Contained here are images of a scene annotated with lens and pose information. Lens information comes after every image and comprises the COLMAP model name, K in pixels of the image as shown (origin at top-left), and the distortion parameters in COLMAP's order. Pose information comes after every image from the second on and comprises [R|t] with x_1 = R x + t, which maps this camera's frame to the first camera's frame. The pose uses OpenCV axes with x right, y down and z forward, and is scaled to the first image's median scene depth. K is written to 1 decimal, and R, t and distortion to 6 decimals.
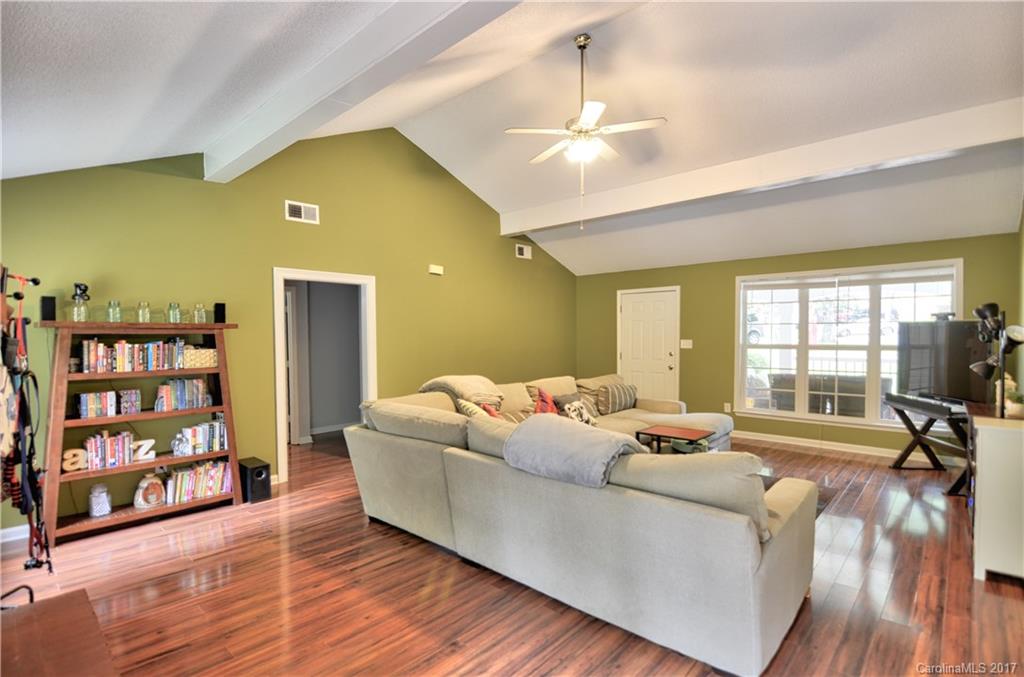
lens RADIAL K [[500.9, 0, 518.1], [0, 500.9, 341.0], [0, 0, 1]] dist [0.002691, -0.012596]
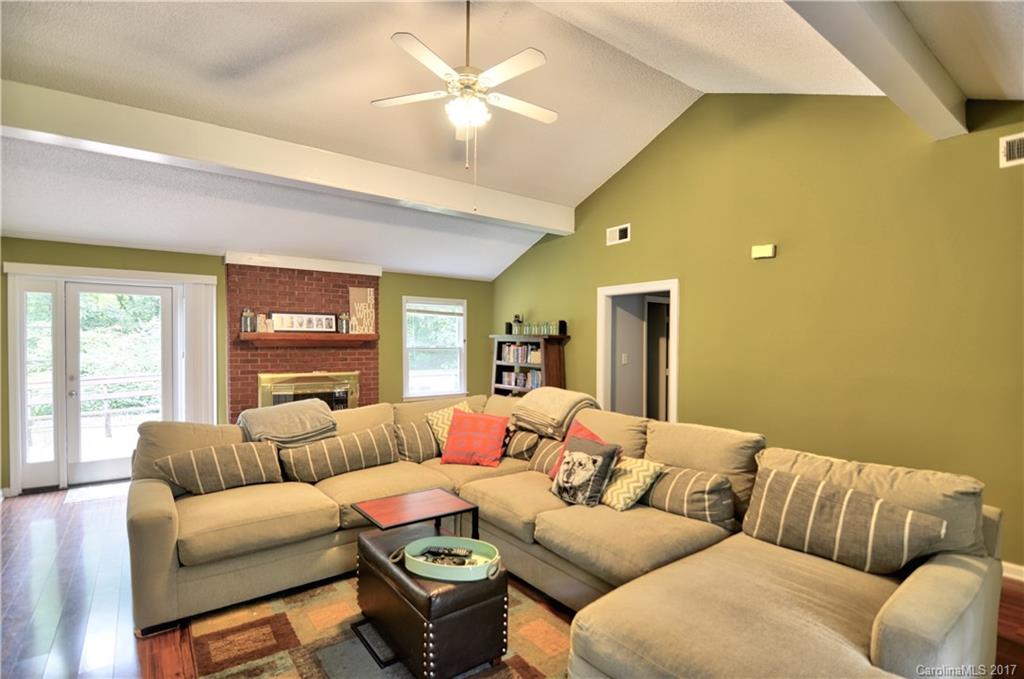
lens RADIAL K [[500.9, 0, 518.1], [0, 500.9, 342.0], [0, 0, 1]] dist [0.002691, -0.012596]
pose [[-0.193062, 0.002718, -0.981183, 0.938590], [-0.023697, 0.999692, 0.007432, -0.024708], [0.980900, 0.024686, -0.192938, 1.312251]]
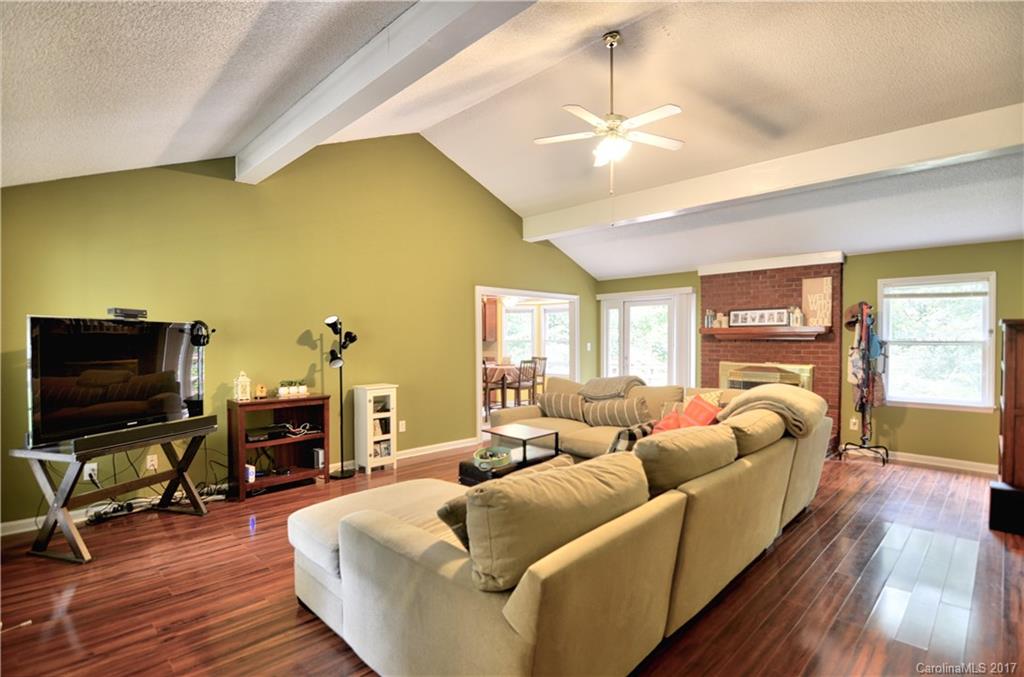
lens RADIAL K [[495.2, 0, 514.3], [0, 495.2, 349.9], [0, 0, 1]] dist [-0.000957, -0.012034]
pose [[-0.998221, 0.003443, 0.059527, 0.275716], [0.005809, 0.999198, 0.039626, -0.019584], [-0.059342, 0.039901, -0.997440, 2.111321]]
